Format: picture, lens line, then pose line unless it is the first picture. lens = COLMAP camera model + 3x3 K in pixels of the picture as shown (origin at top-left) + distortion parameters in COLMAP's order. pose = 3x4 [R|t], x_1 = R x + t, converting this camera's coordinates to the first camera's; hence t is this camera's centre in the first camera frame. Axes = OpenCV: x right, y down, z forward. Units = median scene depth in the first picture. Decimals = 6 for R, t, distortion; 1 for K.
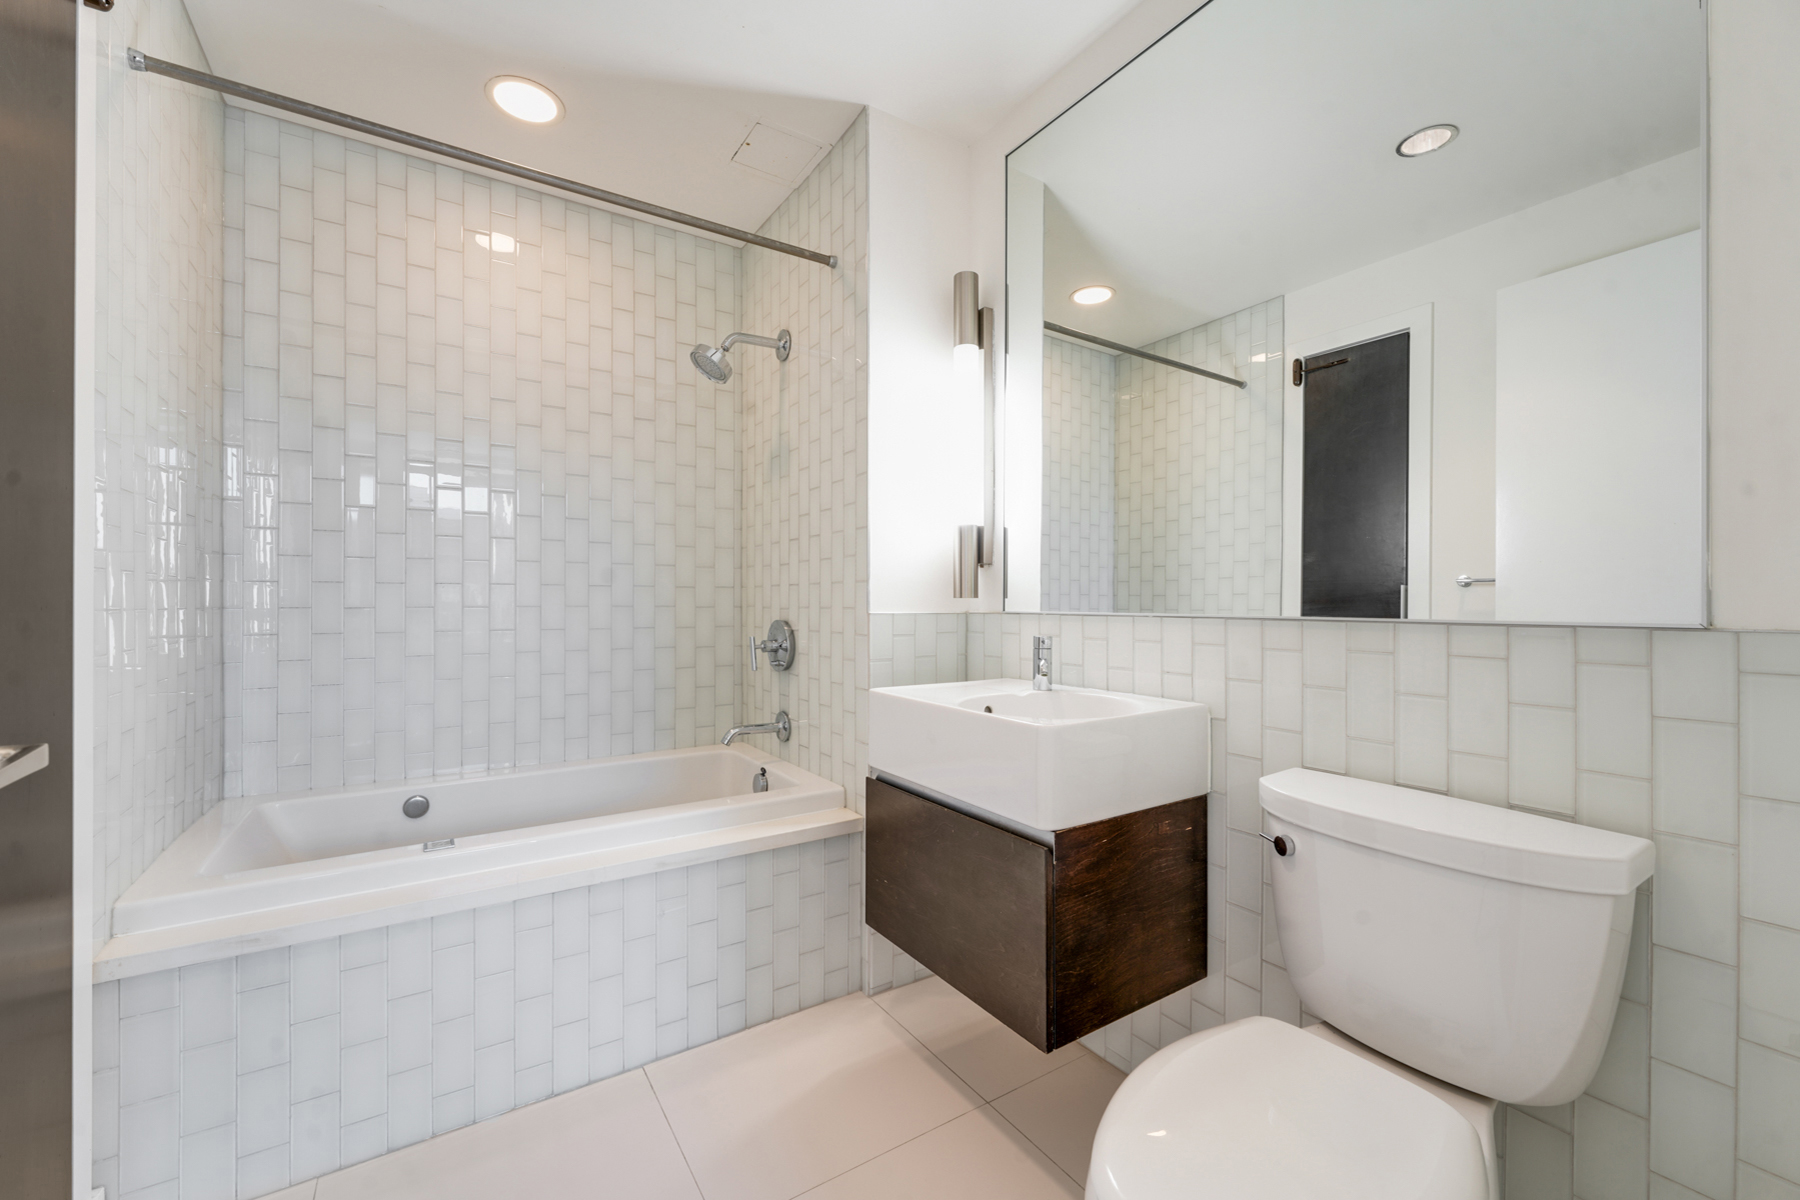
lens RADIAL K [[721.5, 0, 891.2], [0, 721.5, 602.1], [0, 0, 1]] dist [-0.002519, -0.000206]
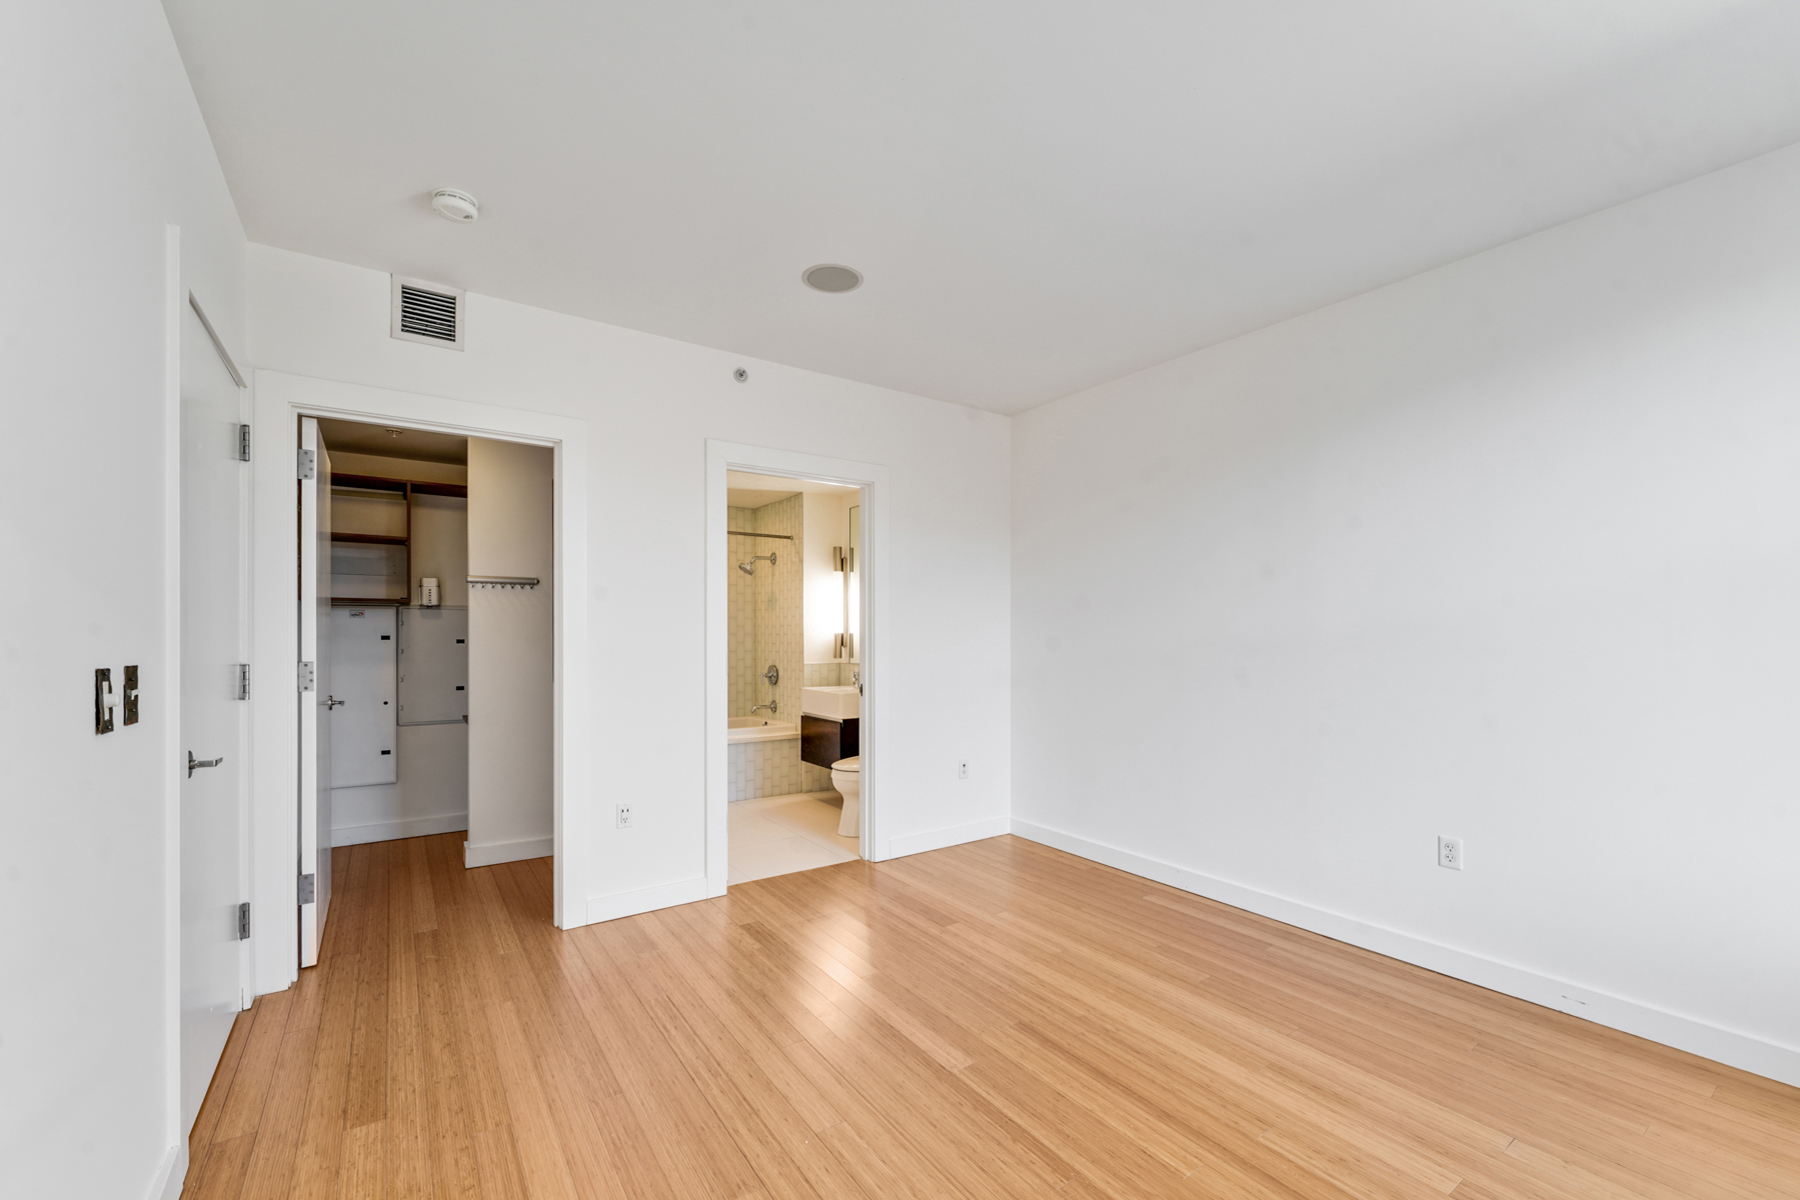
lens RADIAL K [[717.0, 0, 885.9], [0, 717.0, 633.1], [0, 0, 1]] dist [-0.000964, -0.000089]
pose [[0.999648, -0.002032, 0.026458, 0.219146], [0.002113, 0.999993, -0.003027, -0.095929], [-0.026451, 0.003082, 0.999645, -1.866639]]
